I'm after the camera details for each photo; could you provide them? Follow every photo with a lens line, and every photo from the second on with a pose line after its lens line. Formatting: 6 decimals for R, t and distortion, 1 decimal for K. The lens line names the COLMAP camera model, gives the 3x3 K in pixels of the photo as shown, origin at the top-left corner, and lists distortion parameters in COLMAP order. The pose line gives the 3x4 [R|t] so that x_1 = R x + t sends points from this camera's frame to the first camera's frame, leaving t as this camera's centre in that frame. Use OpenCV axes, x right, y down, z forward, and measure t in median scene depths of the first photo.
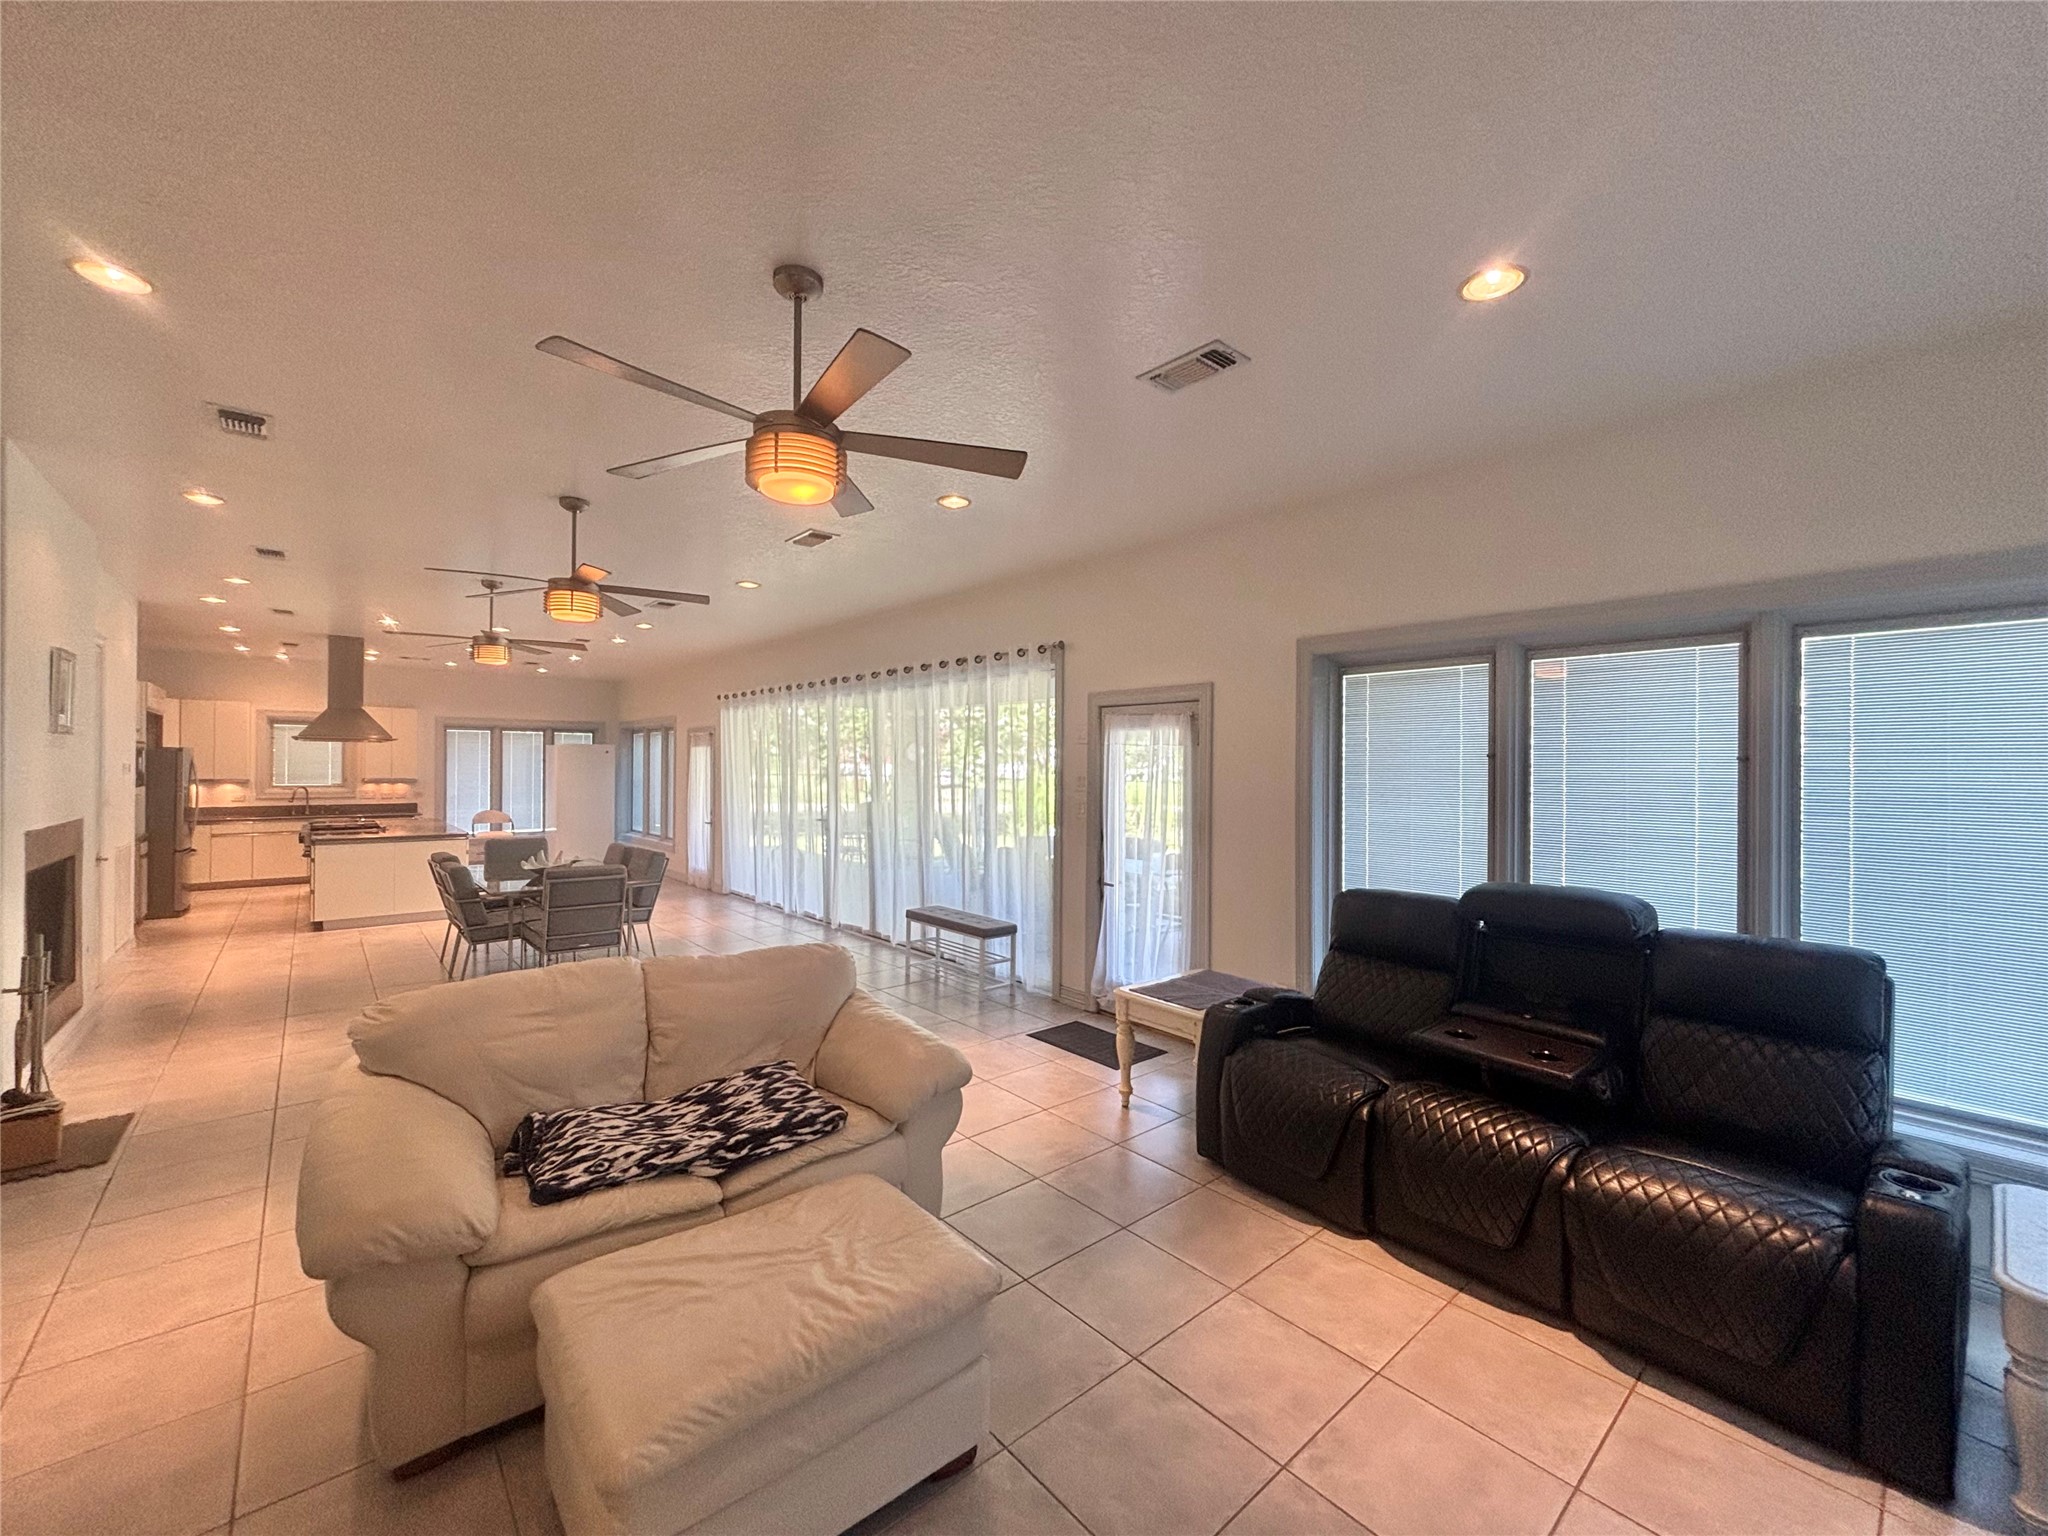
lens RADIAL K [[825.4, 0, 1008.4], [0, 825.4, 760.6], [0, 0, 1]] dist [0.004076, 0.002187]
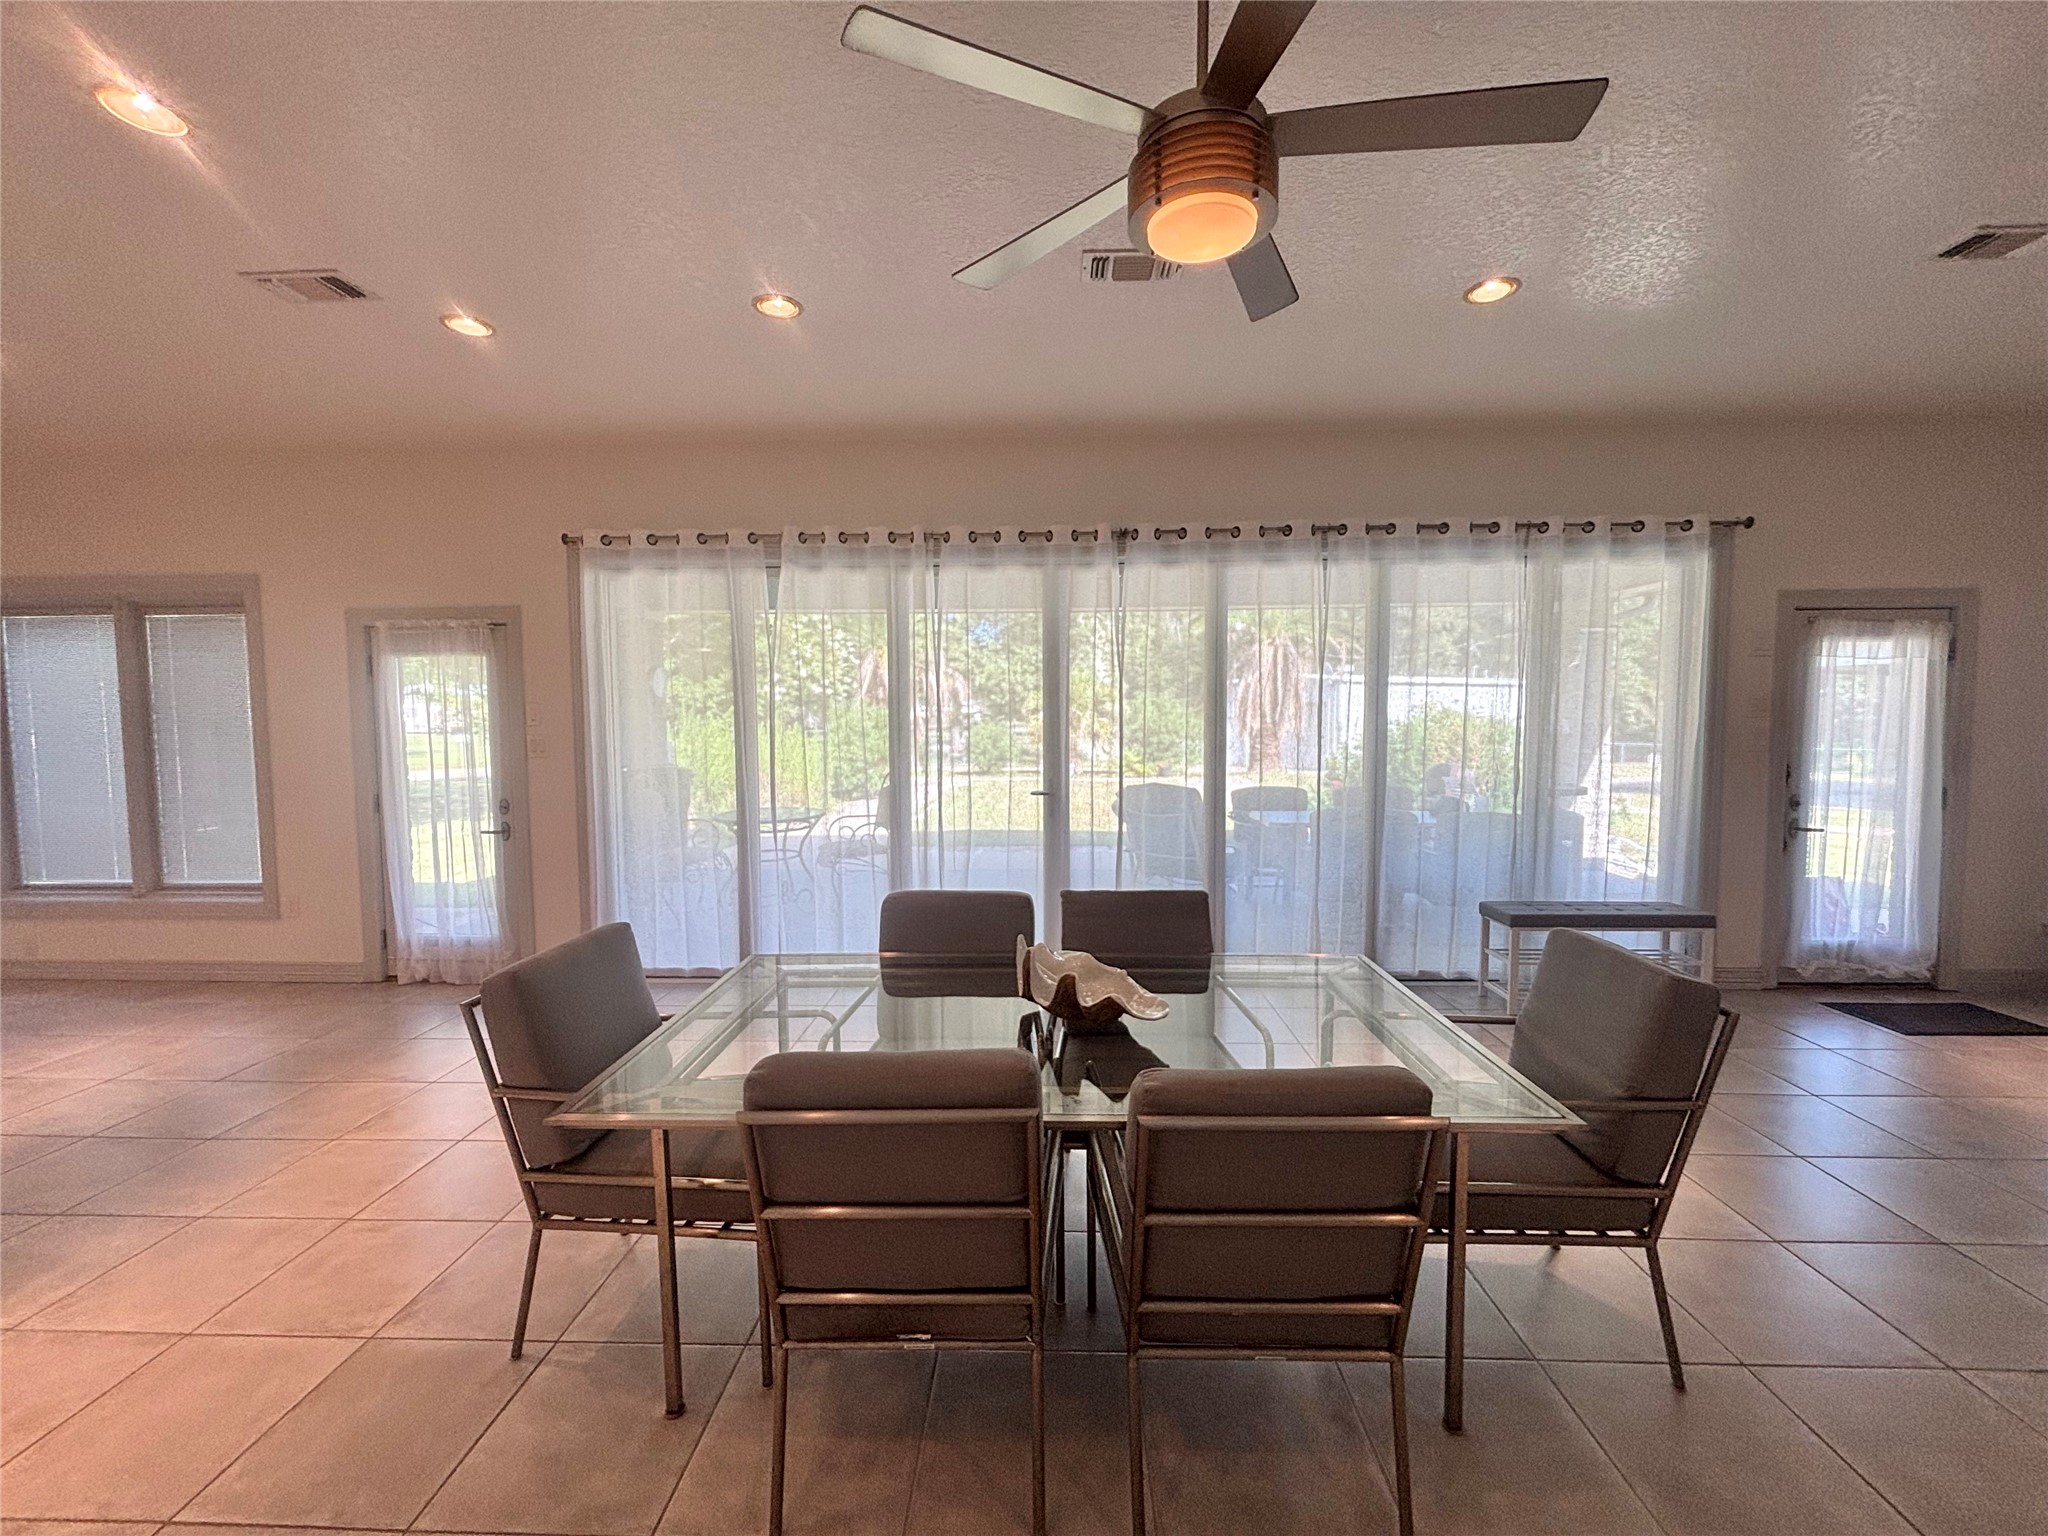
lens RADIAL K [[825.4, 0, 1026.3], [0, 825.4, 781.7], [0, 0, 1]] dist [0.004076, 0.002187]
pose [[0.671927, -0.049556, 0.738958, -0.555054], [0.004909, 0.998035, 0.062466, 0.026034], [-0.740601, -0.038345, 0.670850, 0.568524]]
